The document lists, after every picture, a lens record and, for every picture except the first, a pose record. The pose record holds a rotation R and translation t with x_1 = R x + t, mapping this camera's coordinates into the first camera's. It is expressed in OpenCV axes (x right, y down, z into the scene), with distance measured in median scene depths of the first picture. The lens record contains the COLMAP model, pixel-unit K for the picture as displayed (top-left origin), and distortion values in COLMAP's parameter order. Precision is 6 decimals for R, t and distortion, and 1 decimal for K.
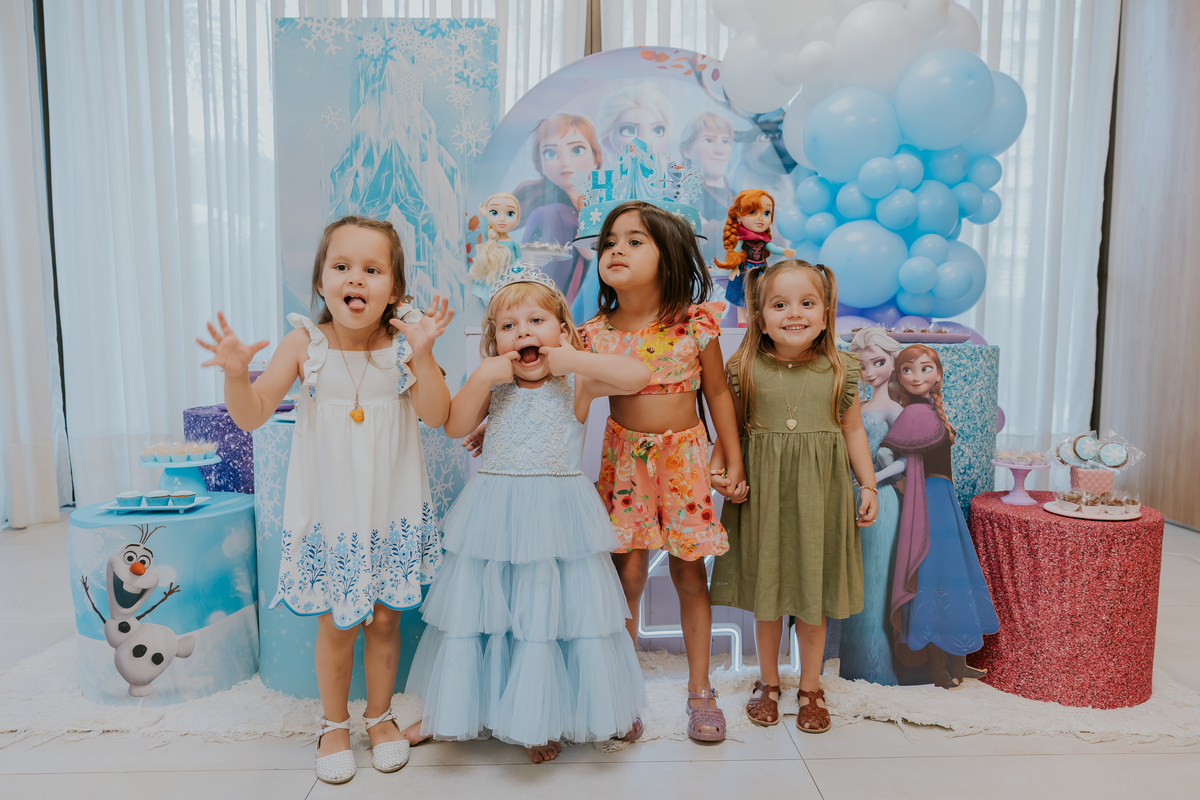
lens RADIAL K [[848.2, 0, 619.9], [0, 848.2, 415.2], [0, 0, 1]] dist [0.002131, 0.003990]
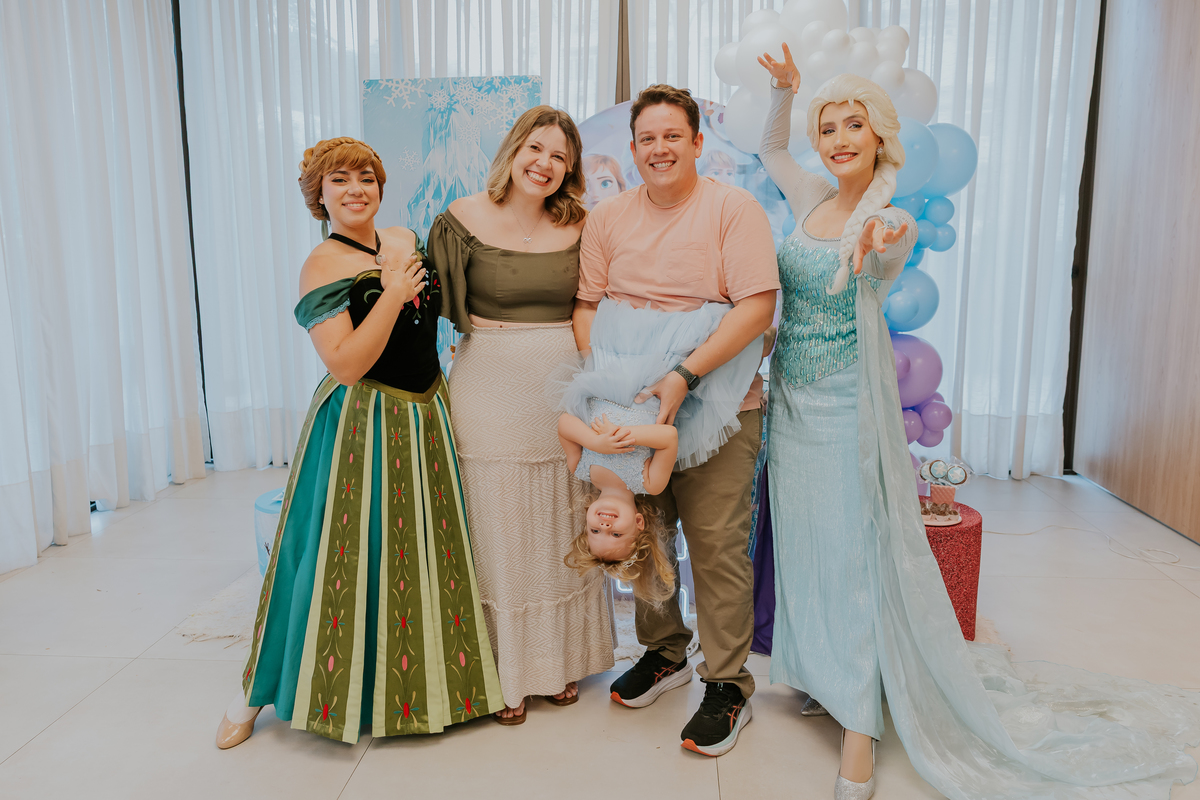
lens RADIAL K [[915.7, 0, 599.9], [0, 915.7, 382.0], [0, 0, 1]] dist [-0.002254, 0.003525]
pose [[0.993568, 0.009208, -0.112858, 0.101228], [-0.002256, 0.998100, 0.061574, -0.122725], [0.113211, -0.060924, 0.991701, -0.343993]]
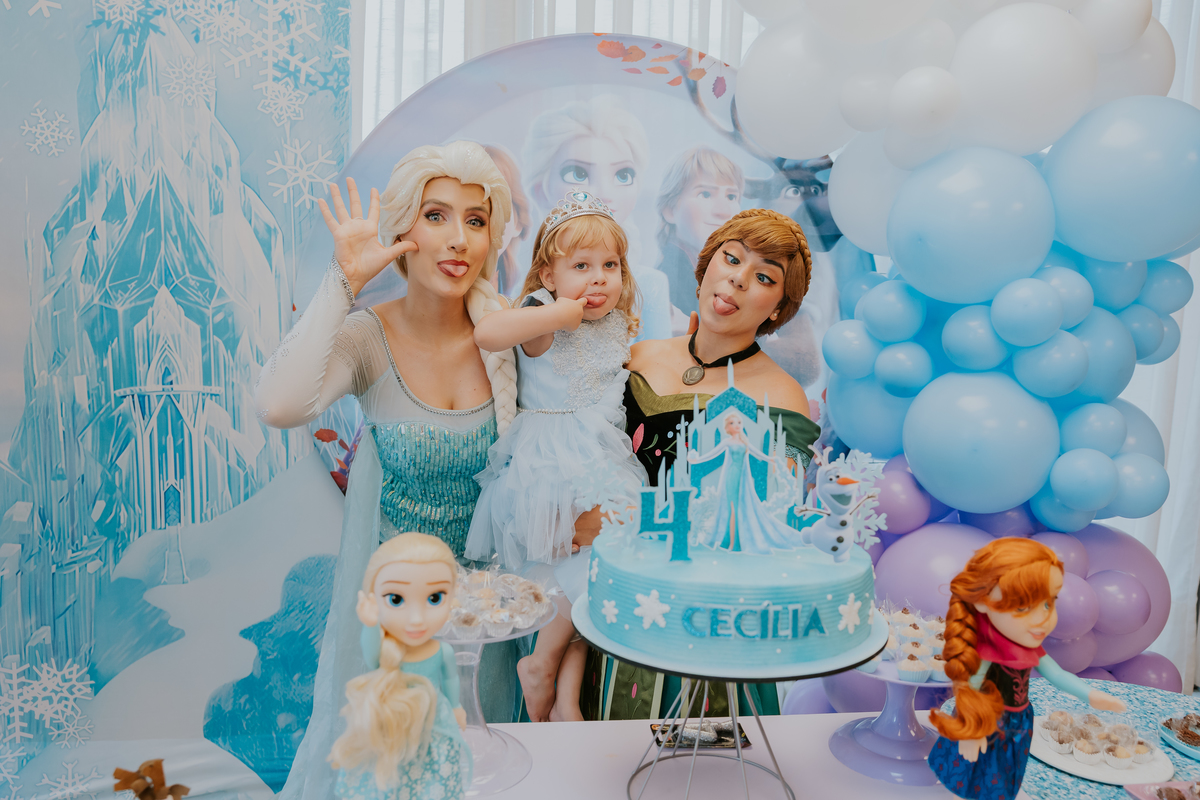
lens RADIAL K [[968.8, 0, 584.0], [0, 968.8, 396.1], [0, 0, 1]] dist [-0.044215, 0.066813]
pose [[0.991184, 0.006118, 0.132348, -0.079375], [-0.011611, 0.999101, 0.040776, -0.229844], [-0.131979, -0.041953, 0.990364, 0.357217]]
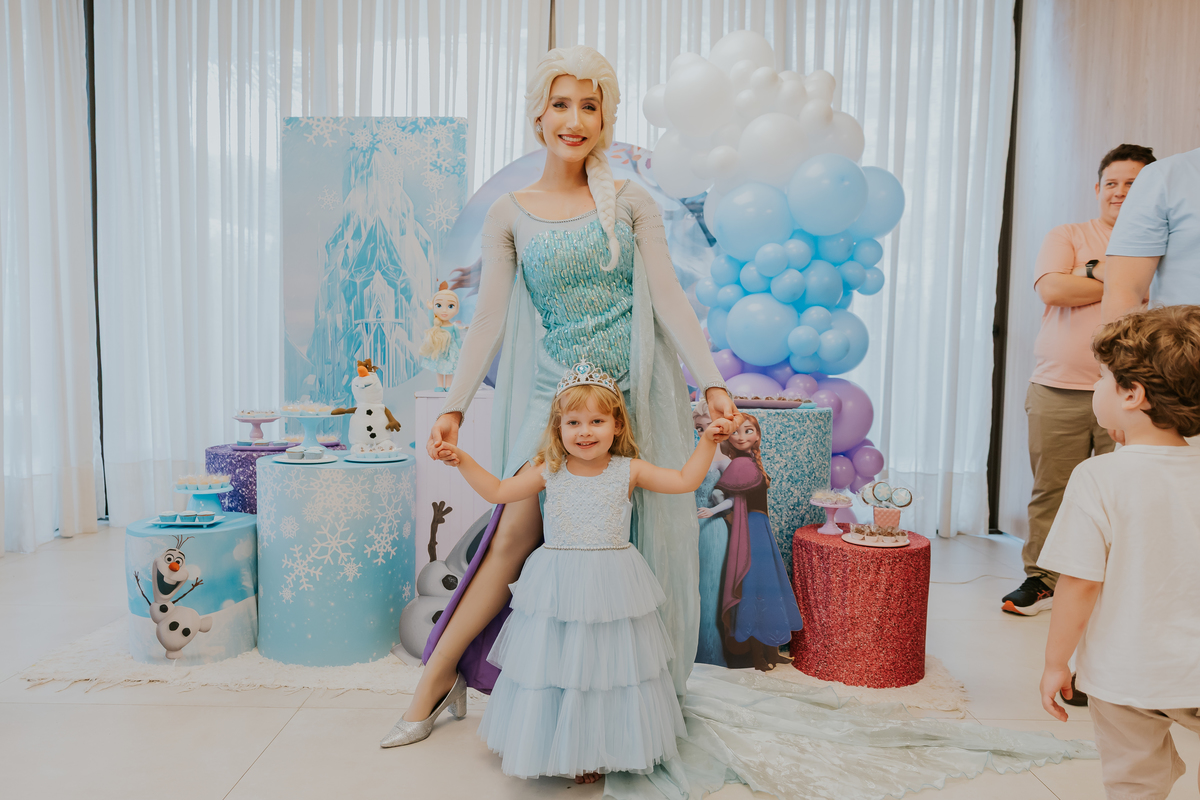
lens RADIAL K [[871.9, 0, 584.0], [0, 871.9, 418.0], [0, 0, 1]] dist [0.001618, 0.004748]
pose [[0.998629, 0.014024, -0.050433, 0.097914], [-0.015018, 0.999699, -0.019392, -0.025977], [0.050146, 0.020123, 0.998539, -0.226679]]
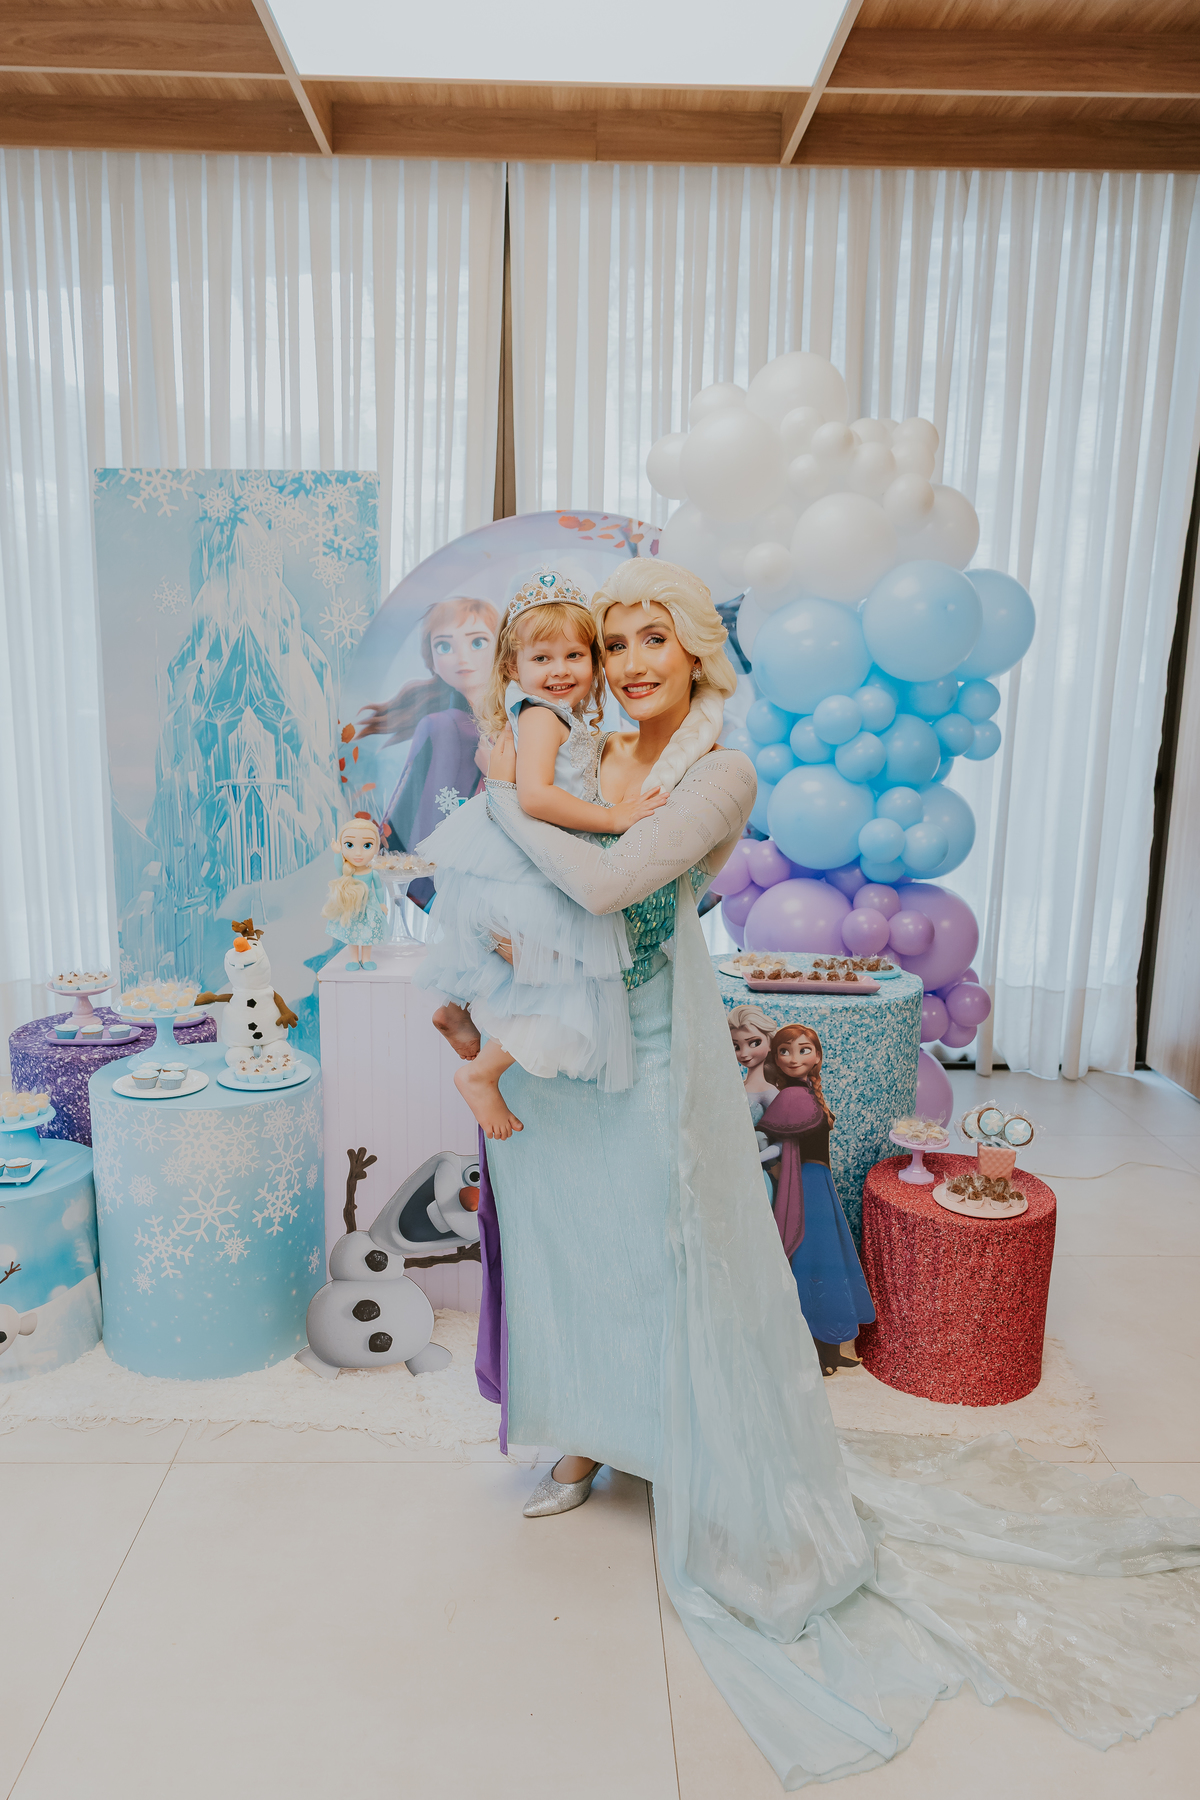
lens RADIAL K [[1272.3, 0, 585.1], [0, 1272.3, 922.4], [0, 0, 1]] dist [0.001423, 0.004857]
pose [[0.999729, 0.014118, -0.018511, 0.082510], [-0.012200, 0.994922, 0.099906, -0.191981], [0.019828, -0.099653, 0.994825, -0.221282]]
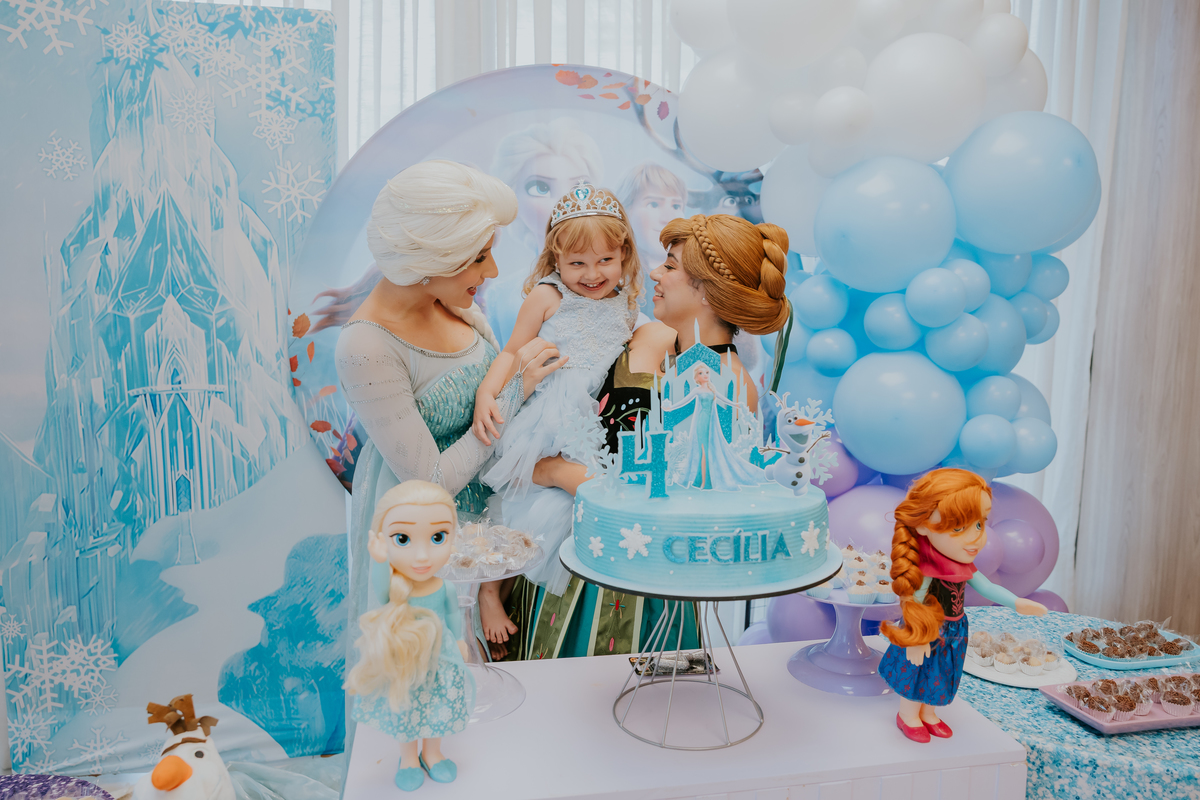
lens RADIAL K [[852.6, 0, 583.1], [0, 852.6, 401.7], [0, 0, 1]] dist [-0.082894, 0.073169]
pose [[0.983190, -0.020689, 0.181409, -0.087974], [0.014520, 0.999272, 0.035267, -0.210176], [-0.182007, -0.032041, 0.982775, 0.366420]]
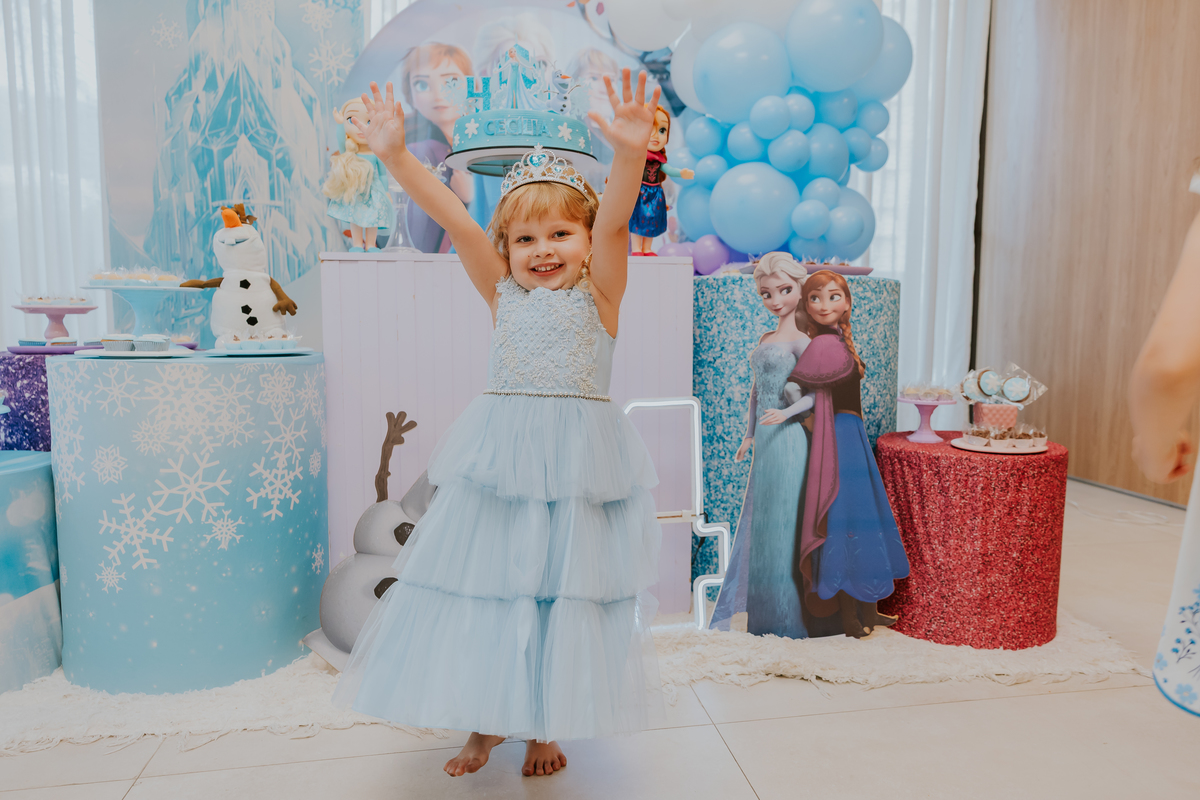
lens RADIAL K [[844.7, 0, 629.4], [0, 844.7, 398.2], [0, 0, 1]] dist [0.005070, 0.004989]
pose [[0.988876, -0.013354, 0.148143, -0.000239], [0.011967, 0.999876, 0.010247, 0.025636], [-0.148262, -0.008360, 0.988913, 0.066724]]
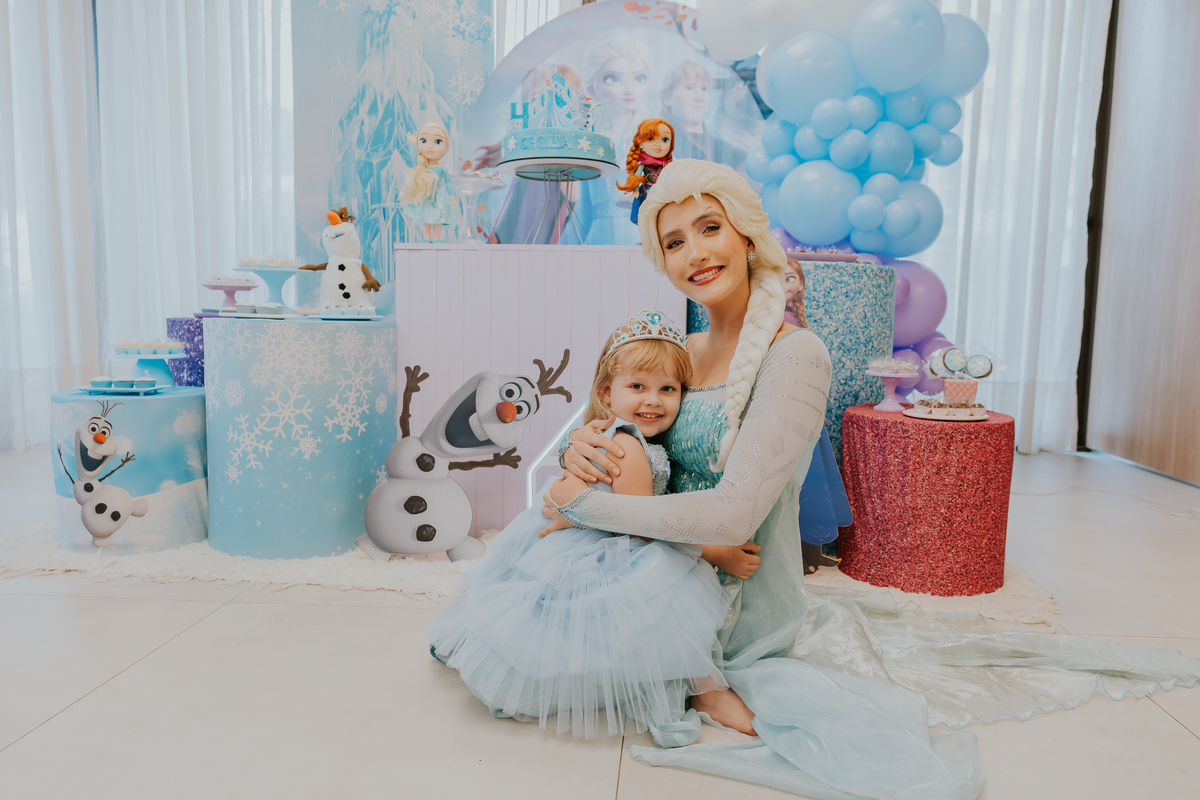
lens RADIAL K [[849.0, 0, 622.8], [0, 849.0, 396.6], [0, 0, 1]] dist [0.004235, 0.001508]
pose [[0.995196, 0.025326, -0.094575, 0.147996], [-0.024257, 0.999628, 0.012433, 0.050478], [0.094855, -0.010079, 0.995440, -0.059493]]
